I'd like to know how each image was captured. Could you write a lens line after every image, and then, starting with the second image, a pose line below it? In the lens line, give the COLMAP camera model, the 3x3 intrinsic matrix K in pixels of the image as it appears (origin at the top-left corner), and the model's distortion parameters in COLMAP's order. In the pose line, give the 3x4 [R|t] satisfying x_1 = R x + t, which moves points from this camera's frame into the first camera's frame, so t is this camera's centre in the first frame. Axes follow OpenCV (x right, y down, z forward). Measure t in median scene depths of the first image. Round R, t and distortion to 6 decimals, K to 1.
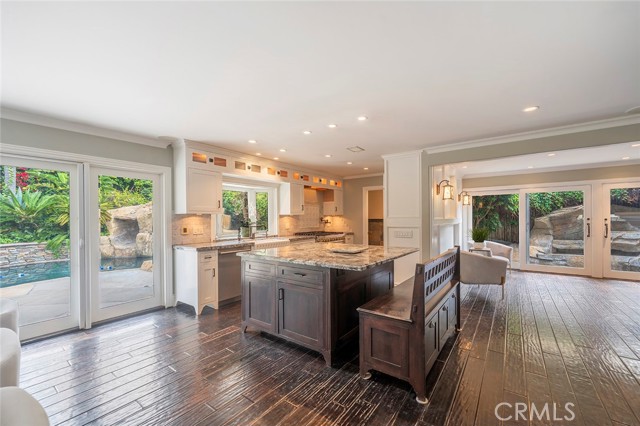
lens RADIAL K [[263.3, 0, 319.0], [0, 263.3, 217.8], [0, 0, 1]] dist [0.002441, -0.000786]
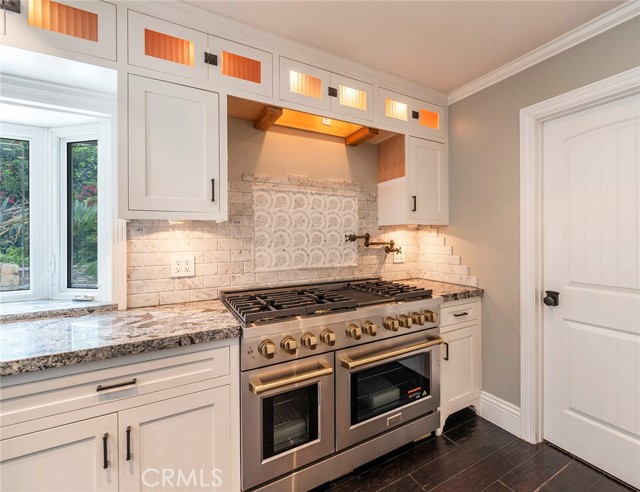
lens RADIAL K [[288.8, 0, 354.2], [0, 288.8, 237.5], [0, 0, 1]] dist [-0.020826, -0.000353]
pose [[0.923186, 0.001144, -0.384352, 0.179183], [-0.001210, 0.999999, 0.000071, 0.005052], [0.384352, 0.000400, 0.923187, 0.990402]]
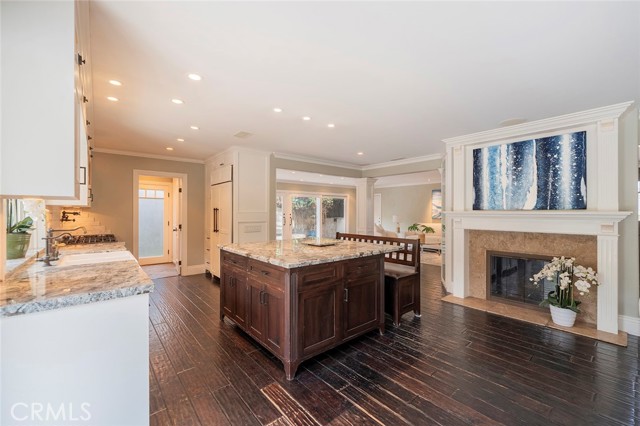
lens RADIAL K [[263.3, 0, 324.9], [0, 263.3, 213.8], [0, 0, 1]] dist [0.002441, -0.000786]
pose [[0.236057, 0.002002, 0.971737, -0.580802], [-0.003875, 0.999992, -0.001119, 0.003252], [-0.971732, -0.003501, 0.236063, 0.467720]]
